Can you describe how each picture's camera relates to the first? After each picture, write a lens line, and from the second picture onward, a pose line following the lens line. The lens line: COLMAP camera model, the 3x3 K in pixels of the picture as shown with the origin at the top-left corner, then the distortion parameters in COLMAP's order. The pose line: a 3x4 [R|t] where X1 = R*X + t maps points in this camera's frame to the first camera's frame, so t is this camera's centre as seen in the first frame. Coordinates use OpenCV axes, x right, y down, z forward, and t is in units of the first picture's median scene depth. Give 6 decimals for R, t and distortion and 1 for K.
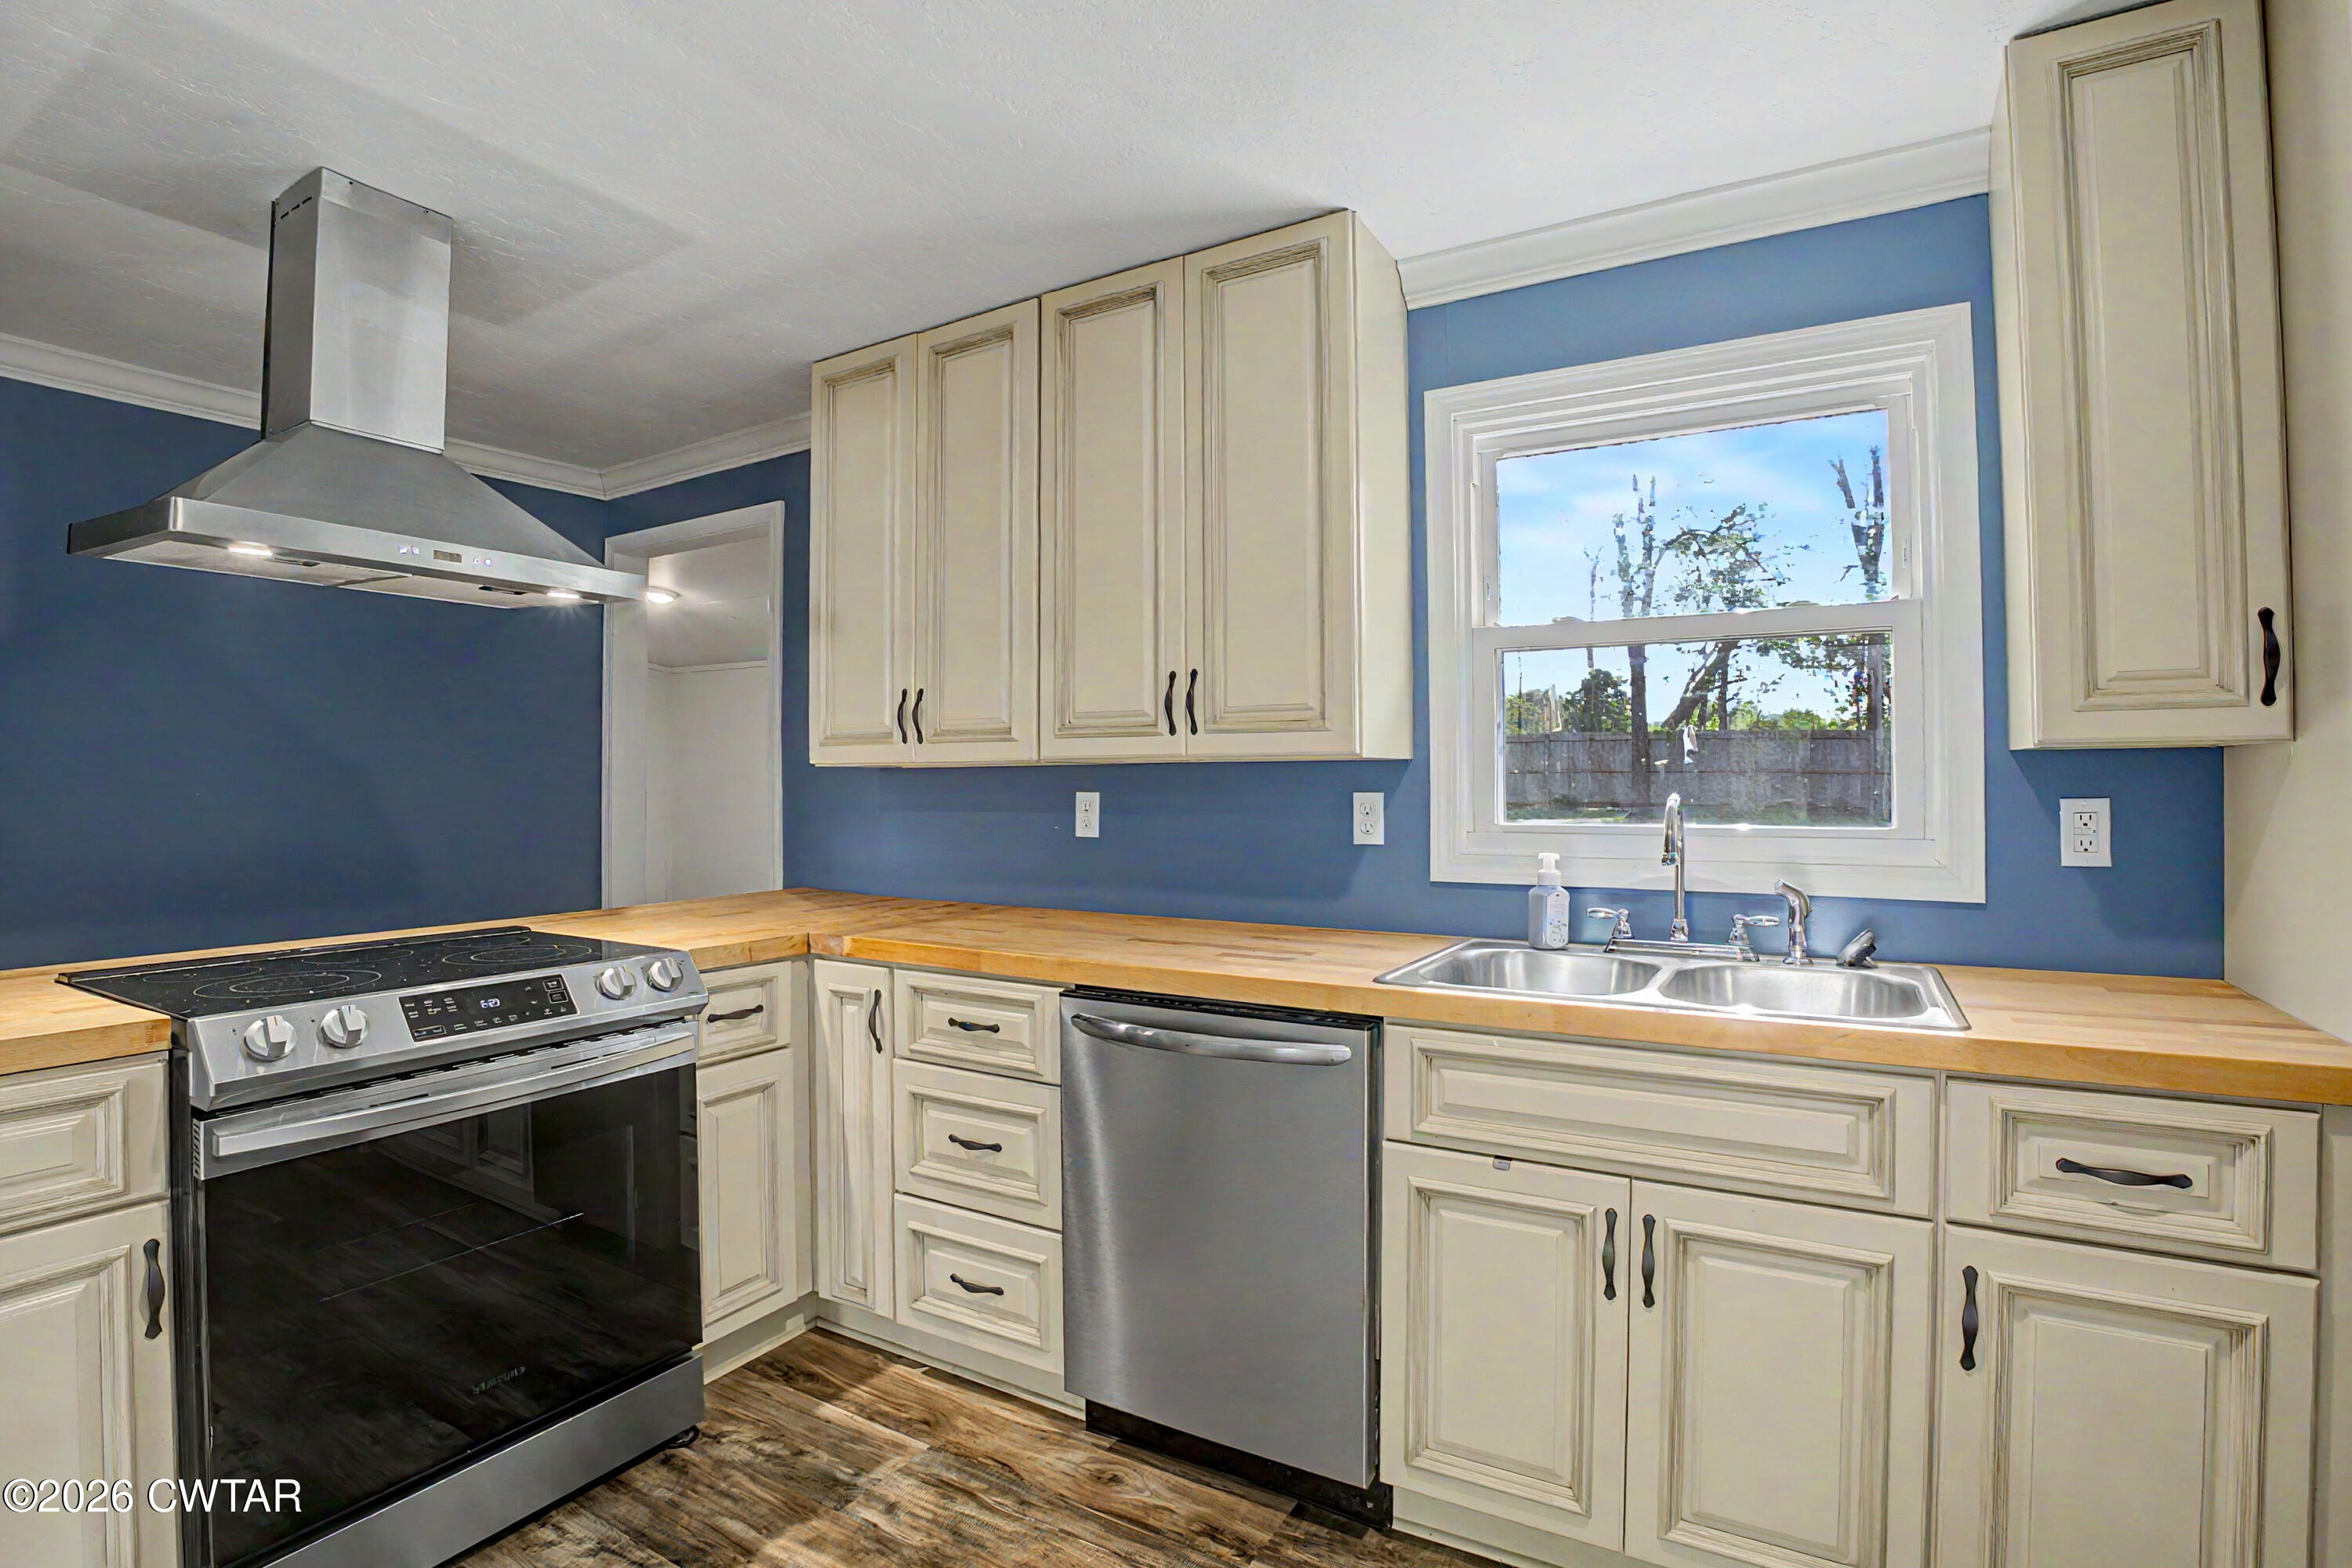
lens RADIAL K [[1126.4, 0, 1176.0], [0, 1126.4, 784.0], [0, 0, 1]] dist [-0.001594, -0.000273]
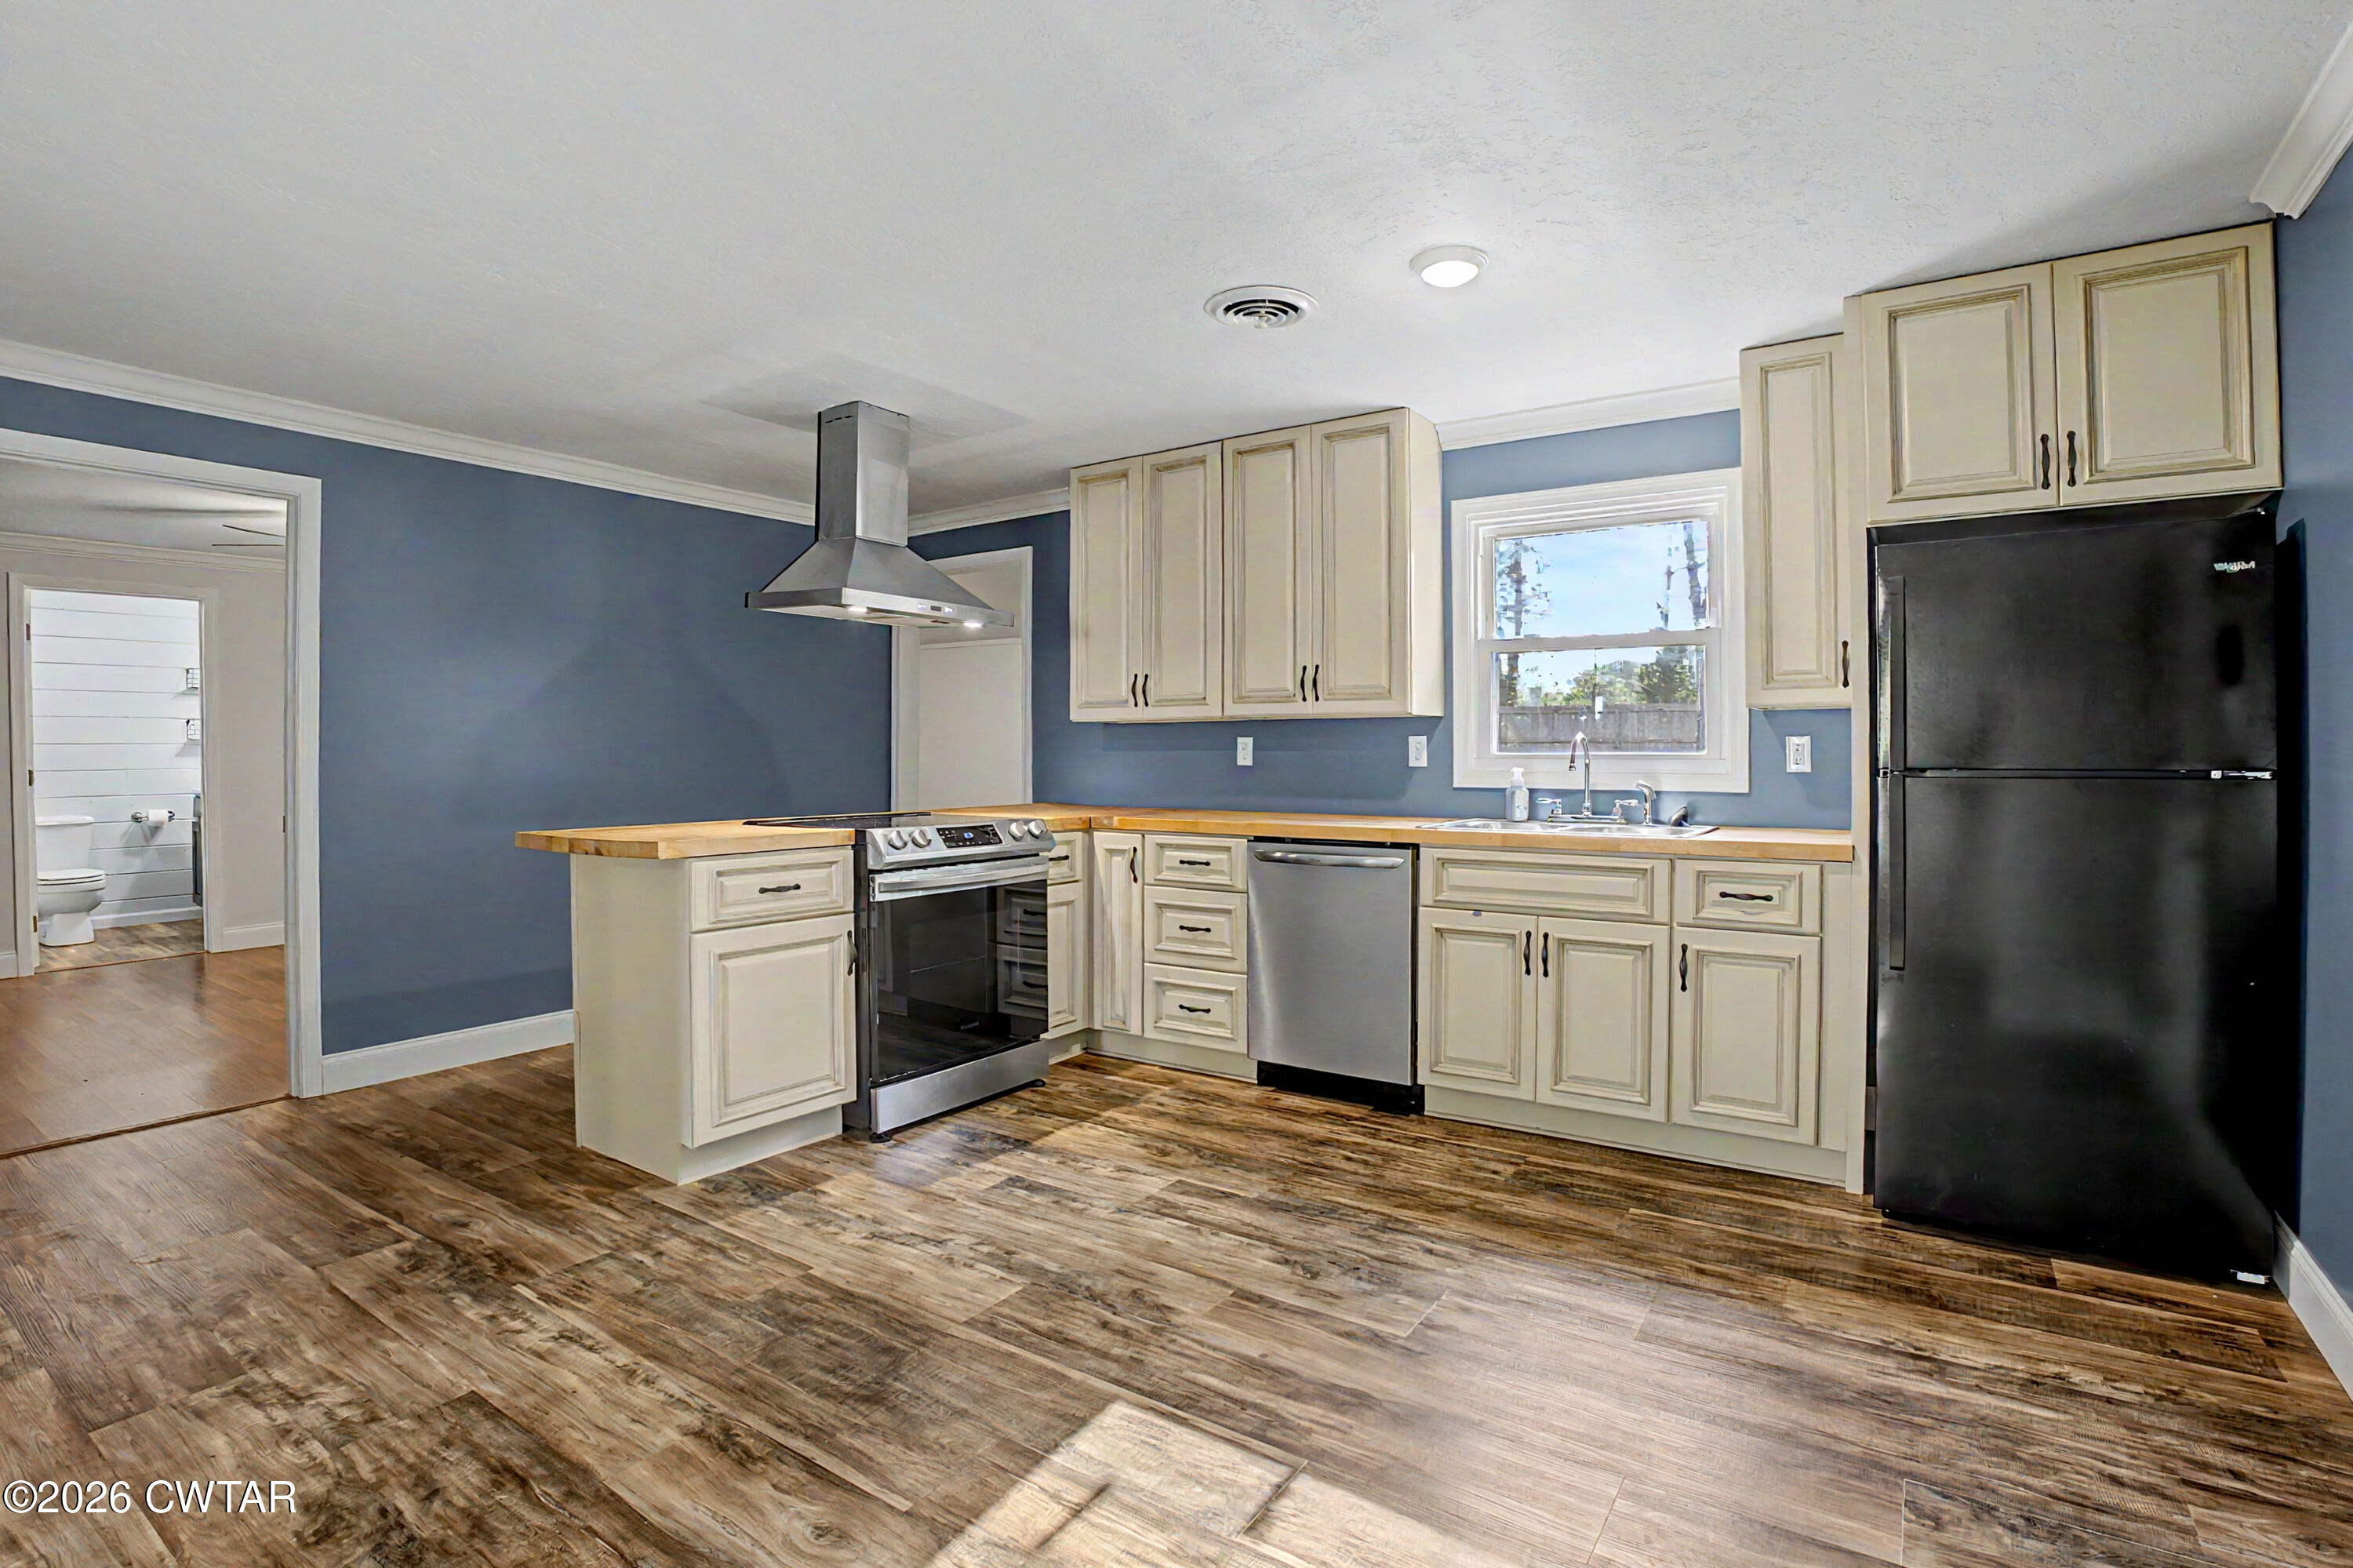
lens RADIAL K [[1136.4, 0, 1191.6], [0, 1136.4, 754.6], [0, 0, 1]] dist [-0.002188, -0.000377]
pose [[0.998672, 0.003760, -0.051386, -0.089849], [-0.003764, 0.999993, 0.000019, 0.040433], [0.051386, 0.000174, 0.998679, -0.800146]]
